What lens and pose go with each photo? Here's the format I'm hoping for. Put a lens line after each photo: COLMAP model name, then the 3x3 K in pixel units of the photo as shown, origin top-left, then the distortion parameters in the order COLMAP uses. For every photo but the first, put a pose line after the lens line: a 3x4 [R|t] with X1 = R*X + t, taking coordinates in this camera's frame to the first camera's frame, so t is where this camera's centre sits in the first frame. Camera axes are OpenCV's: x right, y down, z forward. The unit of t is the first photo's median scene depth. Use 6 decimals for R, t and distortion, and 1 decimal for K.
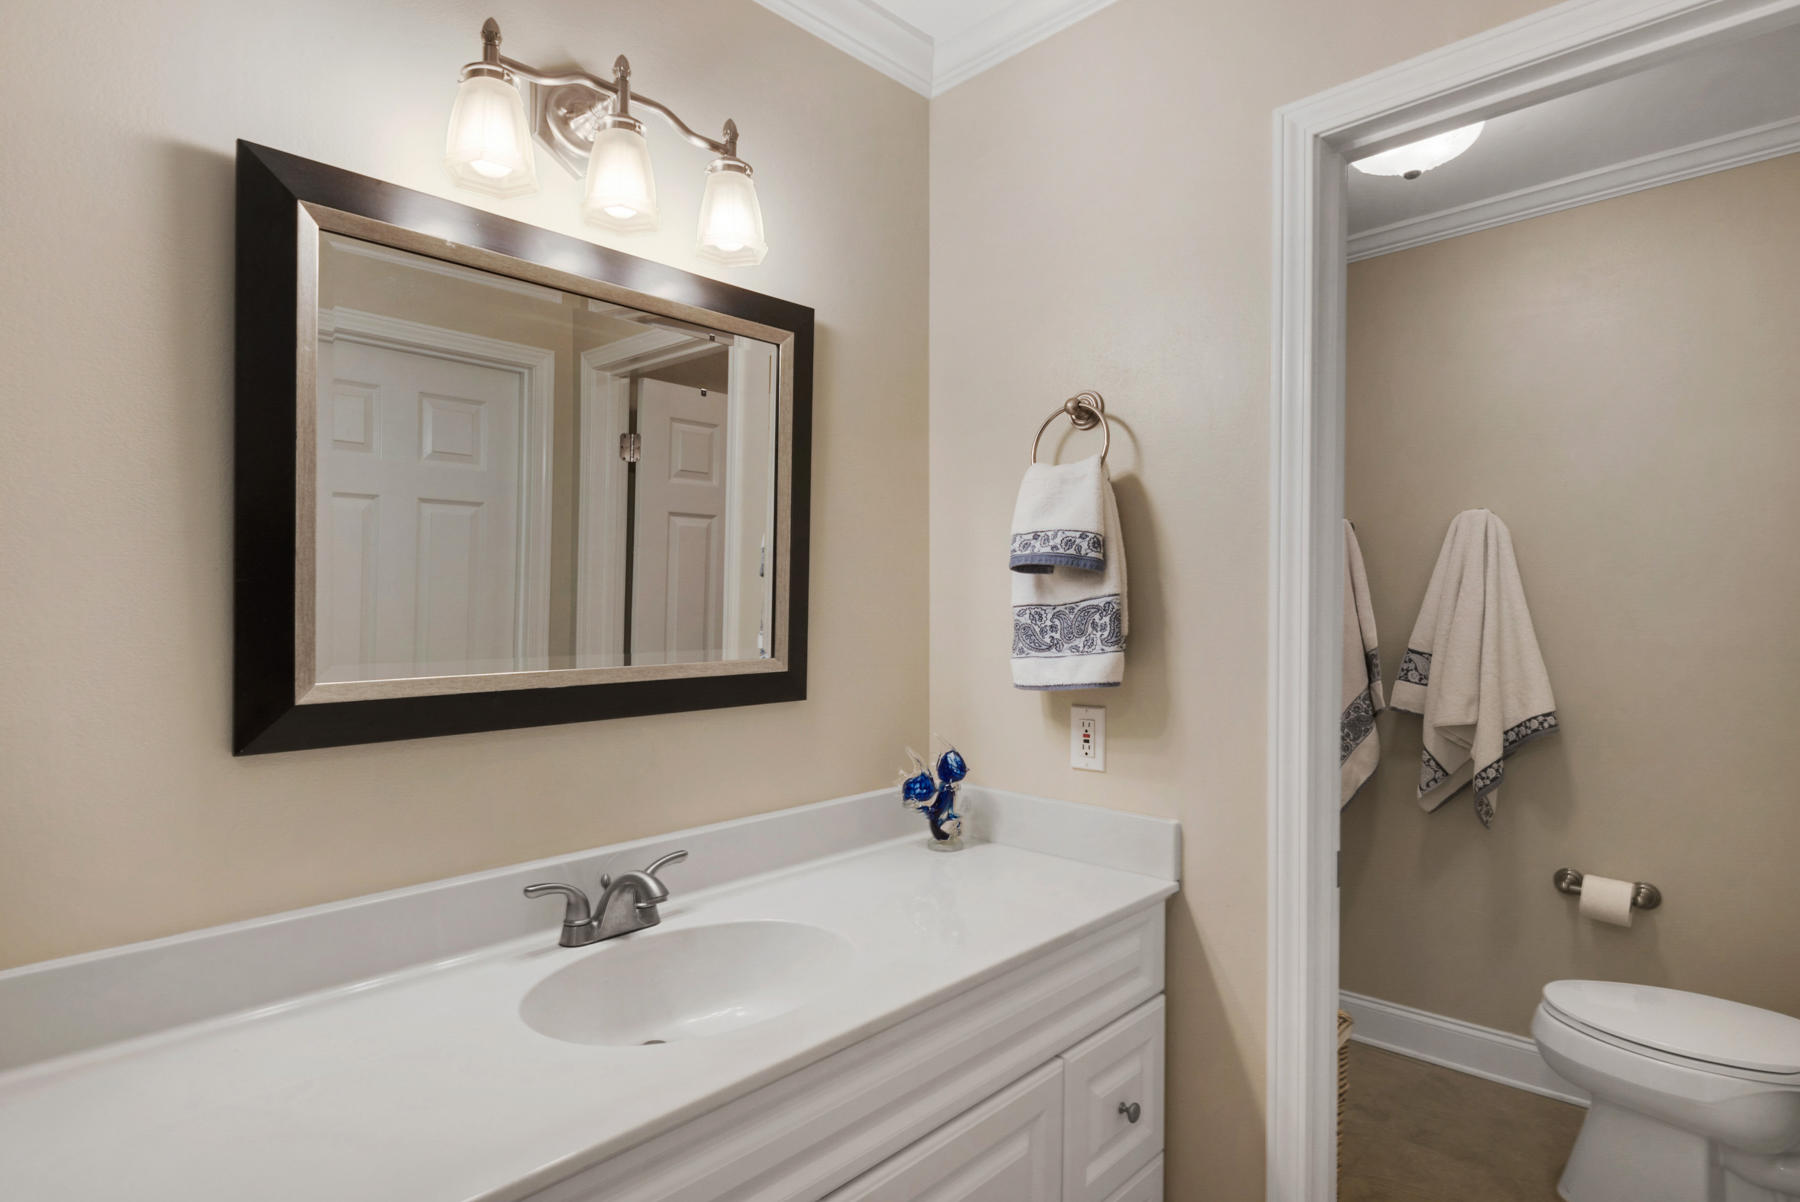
lens RADIAL K [[941.1, 0, 901.5], [0, 941.1, 584.2], [0, 0, 1]] dist [0.028885, -0.000032]
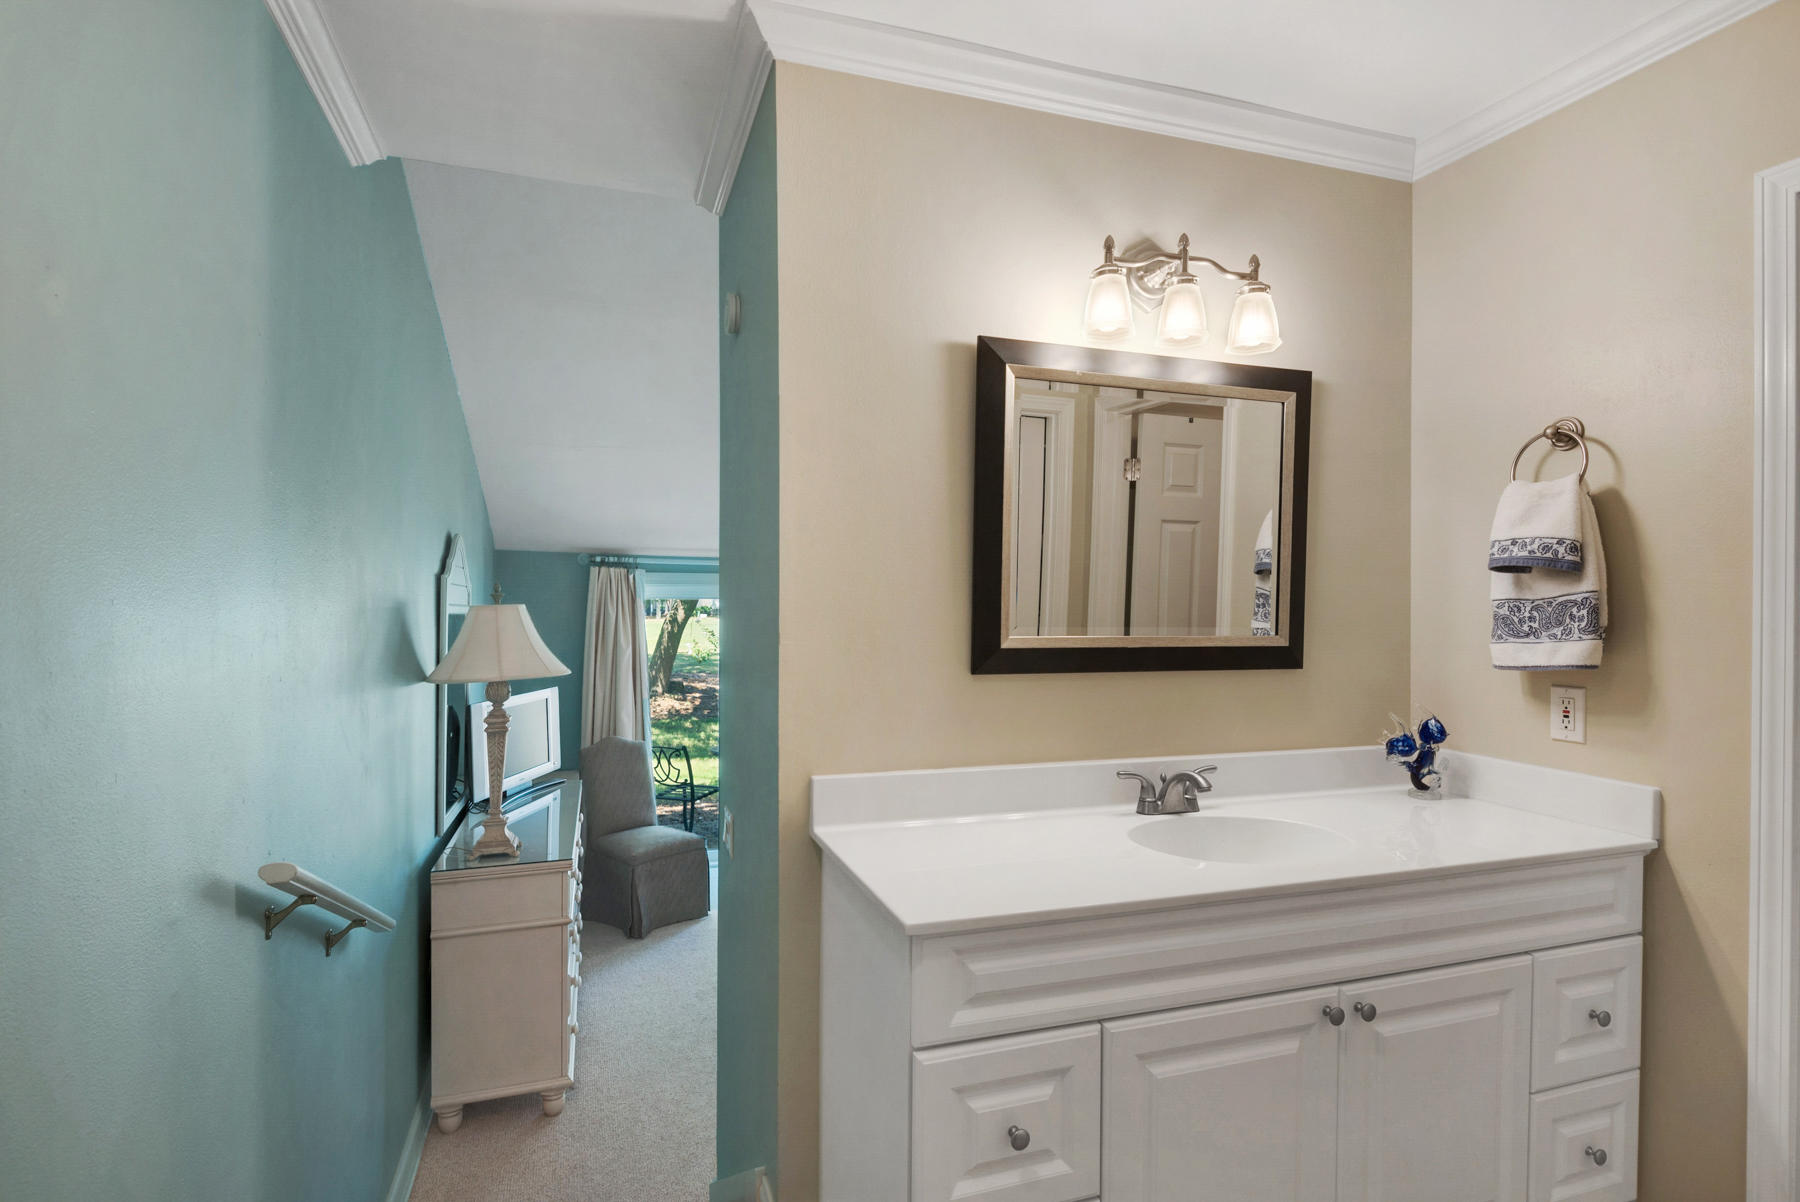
lens RADIAL K [[895.1, 0, 890.3], [0, 895.1, 576.6], [0, 0, 1]] dist [-0.003346, -0.002567]
pose [[0.882987, 0.004623, -0.469375, -0.028084], [-0.005097, 0.999987, 0.000261, -0.003314], [0.469370, 0.002162, 0.882999, -0.416867]]
